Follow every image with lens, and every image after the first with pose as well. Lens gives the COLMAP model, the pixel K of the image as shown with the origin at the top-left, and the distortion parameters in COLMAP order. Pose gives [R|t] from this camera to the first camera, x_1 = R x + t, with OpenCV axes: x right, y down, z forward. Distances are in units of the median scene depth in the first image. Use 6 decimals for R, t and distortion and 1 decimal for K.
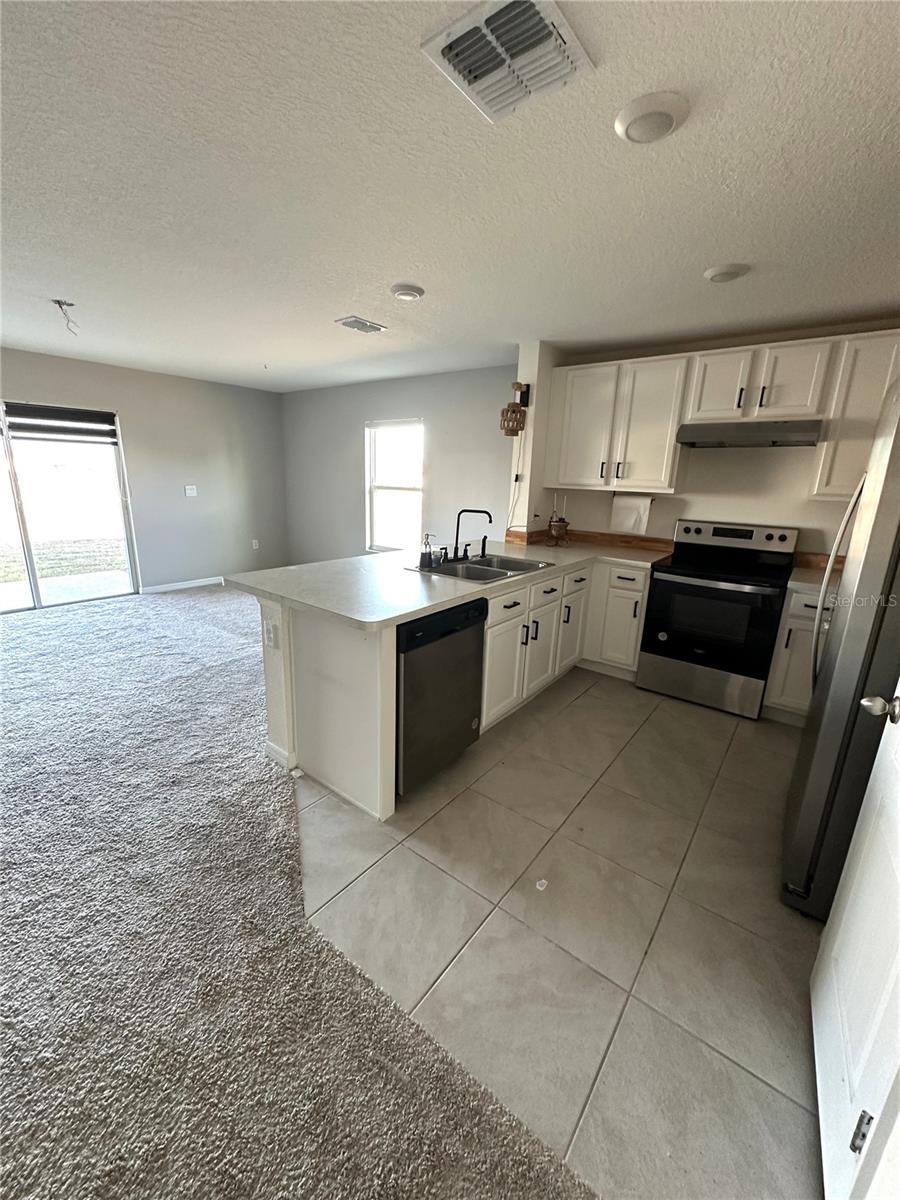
lens RADIAL K [[472.1, 0, 454.0], [0, 472.1, 601.7], [0, 0, 1]] dist [-0.006638, 0.000431]
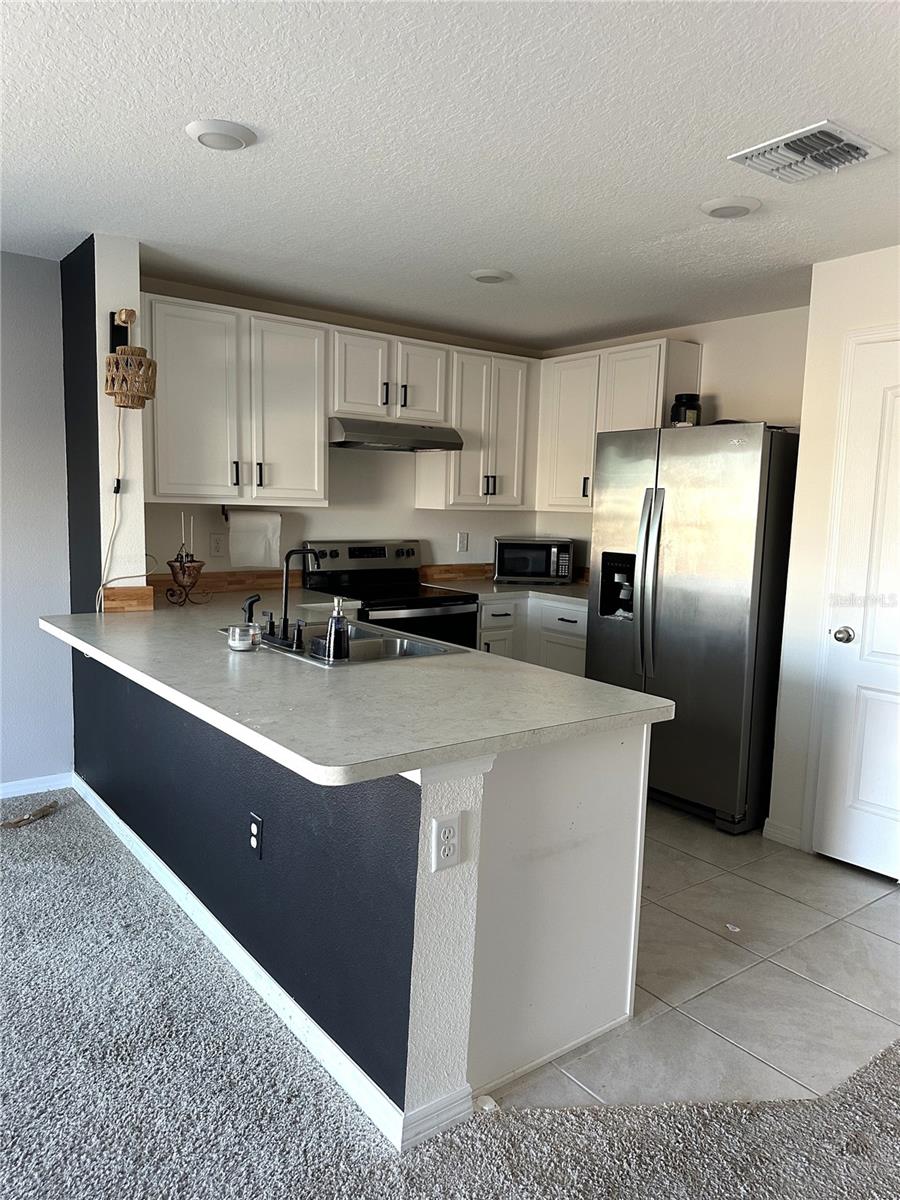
lens RADIAL K [[850.0, 0, 451.7], [0, 850.0, 603.0], [0, 0, 1]] dist [0.025017, -0.014577]
pose [[0.255183, -0.139587, 0.956764, -0.909513], [0.227753, 0.970359, 0.080826, -0.174459], [-0.939686, 0.197280, 0.279410, 0.566816]]
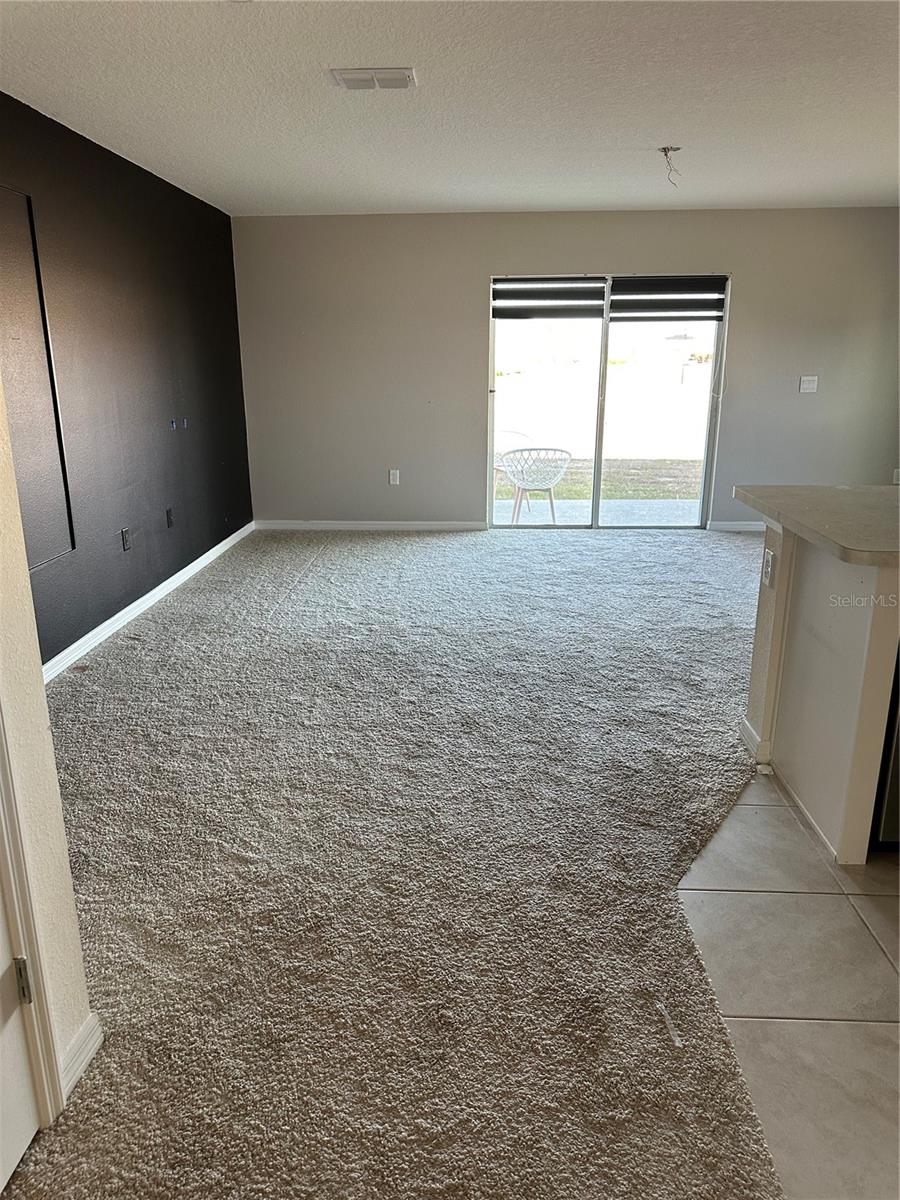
lens RADIAL K [[850.0, 0, 446.8], [0, 850.0, 599.5], [0, 0, 1]] dist [0.025017, -0.014577]
pose [[0.570749, 0.189074, -0.799060, 0.306395], [-0.186601, 0.977534, 0.098021, 0.064384], [0.799641, 0.093160, 0.593207, -0.135610]]
